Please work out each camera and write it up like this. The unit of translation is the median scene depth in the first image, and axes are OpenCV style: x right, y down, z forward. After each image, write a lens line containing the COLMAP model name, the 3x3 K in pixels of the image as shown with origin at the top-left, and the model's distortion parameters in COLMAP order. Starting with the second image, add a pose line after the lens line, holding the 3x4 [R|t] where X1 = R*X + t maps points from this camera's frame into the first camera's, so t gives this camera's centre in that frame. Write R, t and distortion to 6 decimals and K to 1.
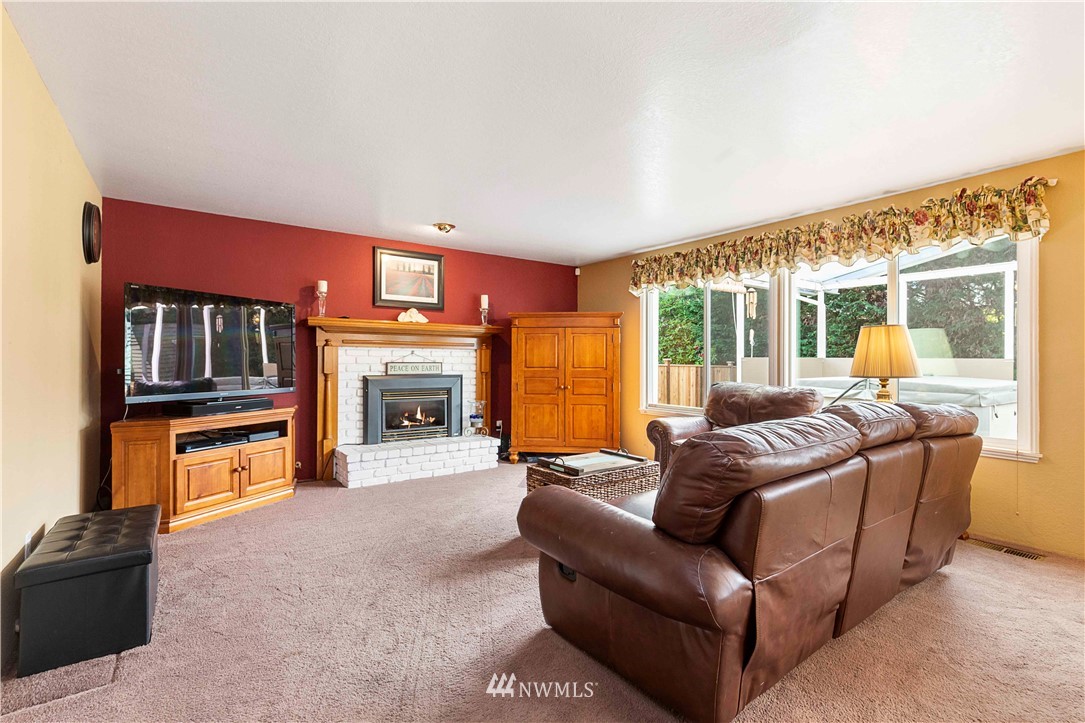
lens RADIAL K [[495.8, 0, 538.8], [0, 495.8, 362.5], [0, 0, 1]] dist [0.006583, -0.001204]
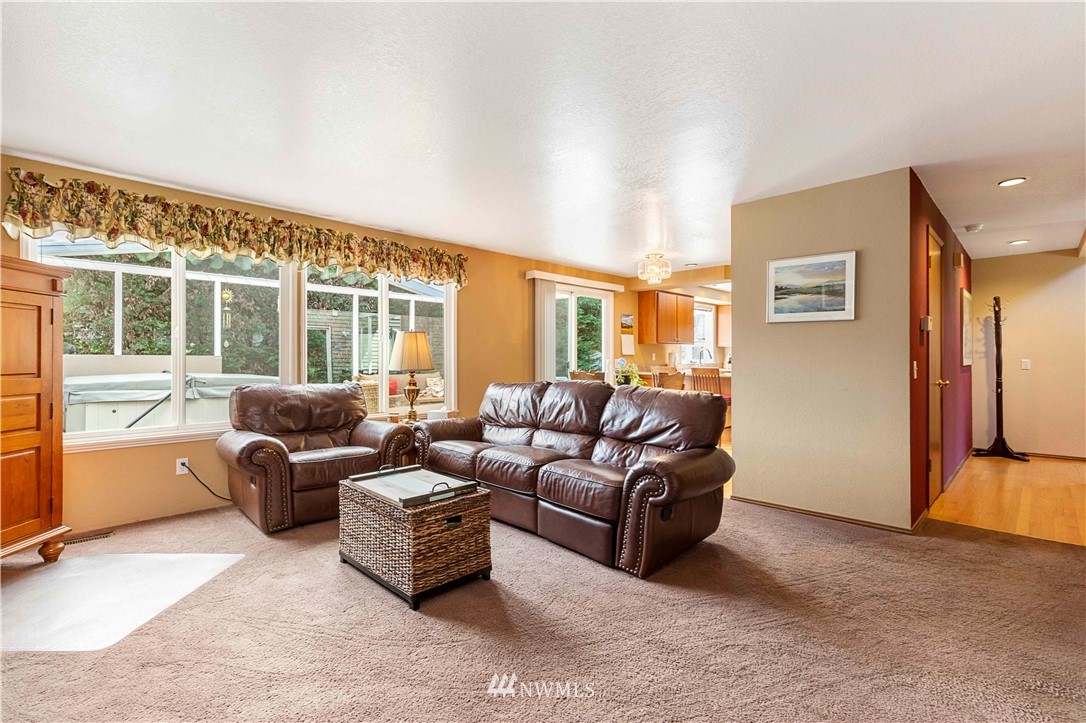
lens RADIAL K [[496.3, 0, 540.0], [0, 496.3, 354.9], [0, 0, 1]] dist [0.006583, -0.001204]
pose [[-0.166048, 0.002128, 0.986115, -0.465469], [0.004160, 0.999990, -0.001457, -0.005643], [-0.986109, 0.003860, -0.166055, 0.597094]]
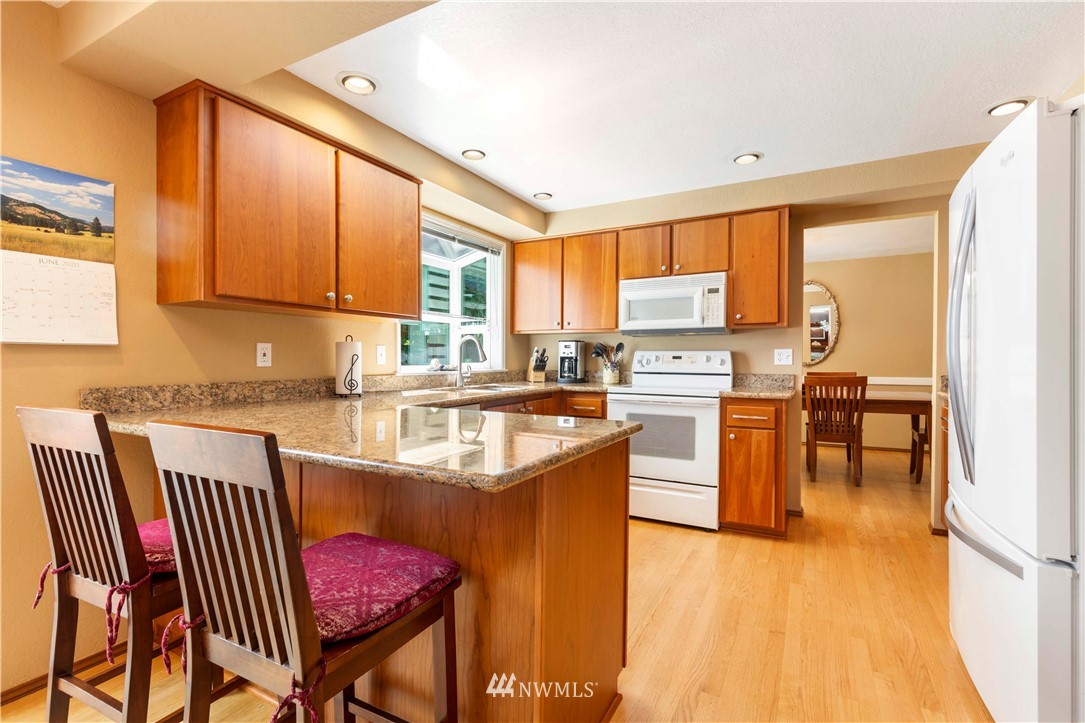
lens RADIAL K [[495.8, 0, 539.7], [0, 495.8, 361.0], [0, 0, 1]] dist [0.006583, -0.001204]
pose [[-0.434643, -0.005576, 0.900586, 0.501104], [0.005330, 0.999947, 0.008764, 0.003532], [-0.900587, 0.008609, -0.434590, -0.055065]]
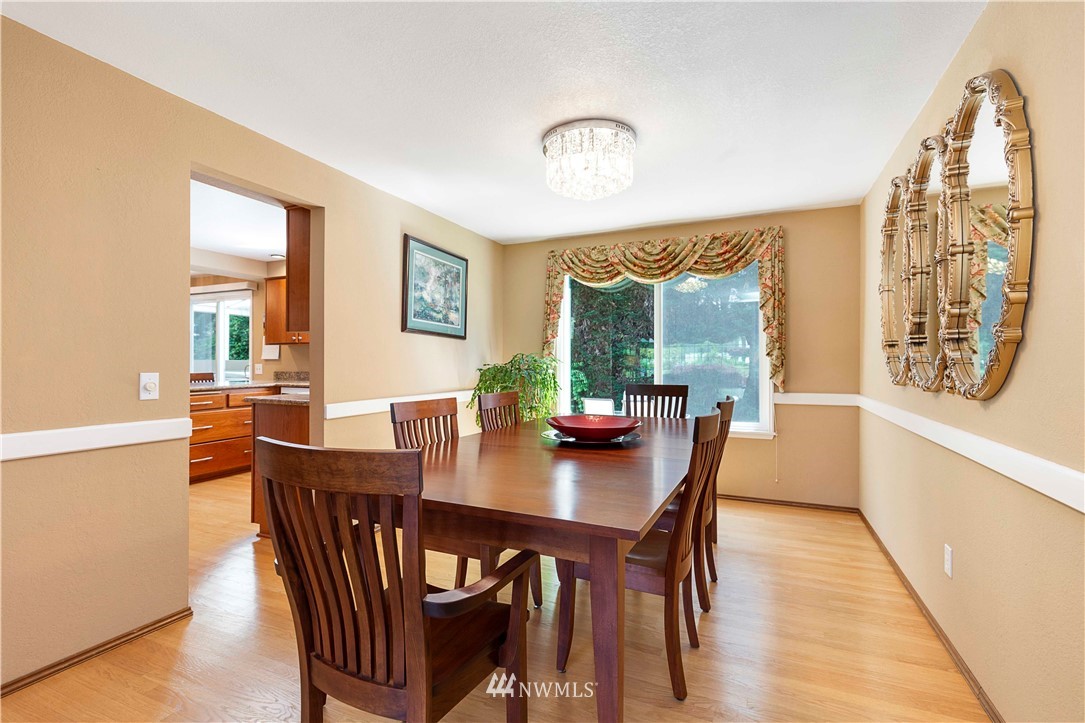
lens RADIAL K [[495.8, 0, 542.8], [0, 495.8, 358.5], [0, 0, 1]] dist [0.006583, -0.001204]
pose [[0.861807, 0.003260, 0.507227, 0.907320], [0.002051, 0.999949, -0.009912, 0.005344], [-0.507233, 0.009583, 0.861756, -1.343027]]
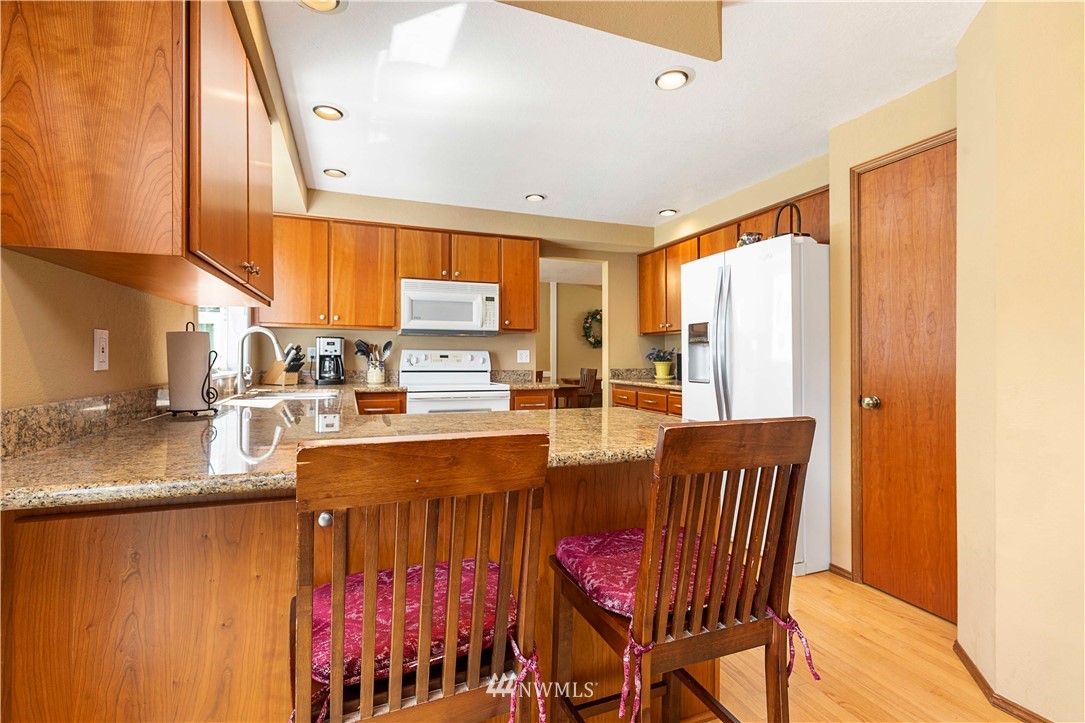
lens RADIAL K [[495.8, 0, 543.8], [0, 495.8, 352.9], [0, 0, 1]] dist [0.006583, -0.001204]
pose [[-0.969151, -0.001889, 0.246461, 0.736965], [-0.002828, 0.999990, -0.003456, 0.002222], [-0.246452, -0.004047, -0.969147, 0.178796]]
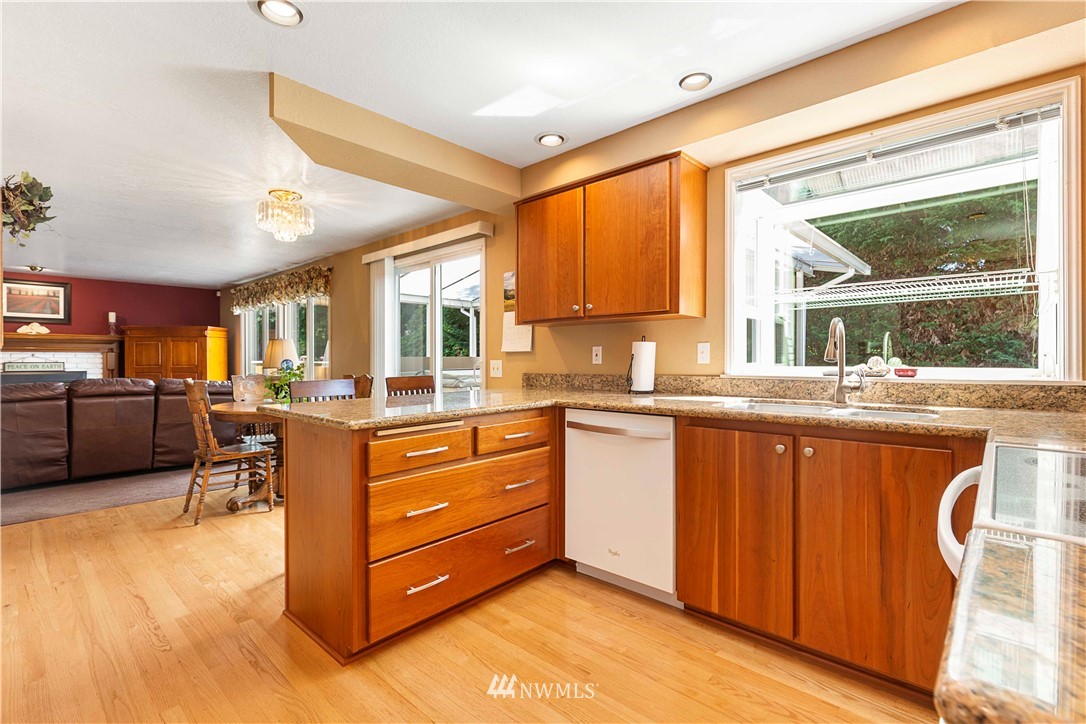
lens RADIAL K [[496.3, 0, 542.5], [0, 496.3, 359.7], [0, 0, 1]] dist [0.006583, -0.001204]
pose [[0.978966, -0.007385, 0.203888, 0.839760], [0.008144, 0.999963, -0.002885, 0.007442], [-0.203860, 0.004485, 0.978990, -0.629358]]
